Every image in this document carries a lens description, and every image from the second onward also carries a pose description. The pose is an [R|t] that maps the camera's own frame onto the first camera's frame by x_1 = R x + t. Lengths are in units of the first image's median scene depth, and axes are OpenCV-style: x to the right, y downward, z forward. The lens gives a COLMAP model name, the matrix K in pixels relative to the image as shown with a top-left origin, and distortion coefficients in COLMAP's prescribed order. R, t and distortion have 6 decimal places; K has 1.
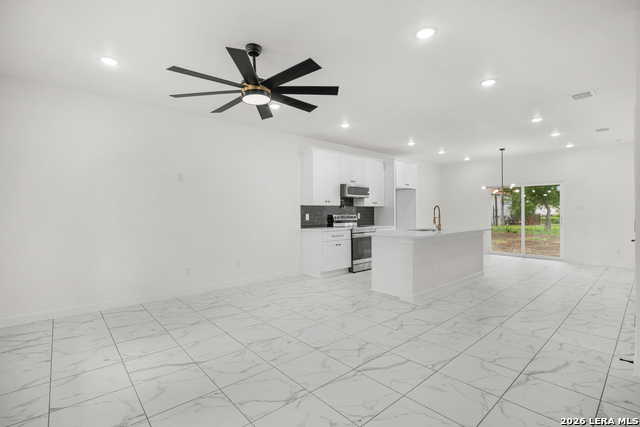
lens RADIAL K [[301.7, 0, 322.4], [0, 301.7, 213.1], [0, 0, 1]] dist [-0.003919, -0.004262]
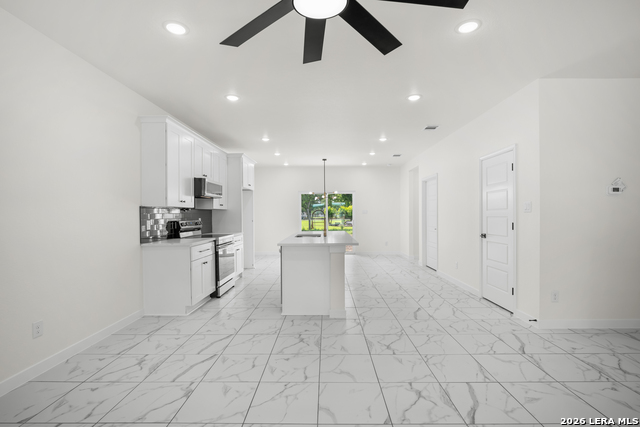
lens RADIAL K [[301.7, 0, 325.5], [0, 301.7, 215.4], [0, 0, 1]] dist [-0.003919, -0.004262]
pose [[0.667646, -0.001053, 0.744478, -0.472712], [0.005715, 0.999977, -0.003711, -0.004071], [-0.744457, 0.006732, 0.667636, 0.516568]]
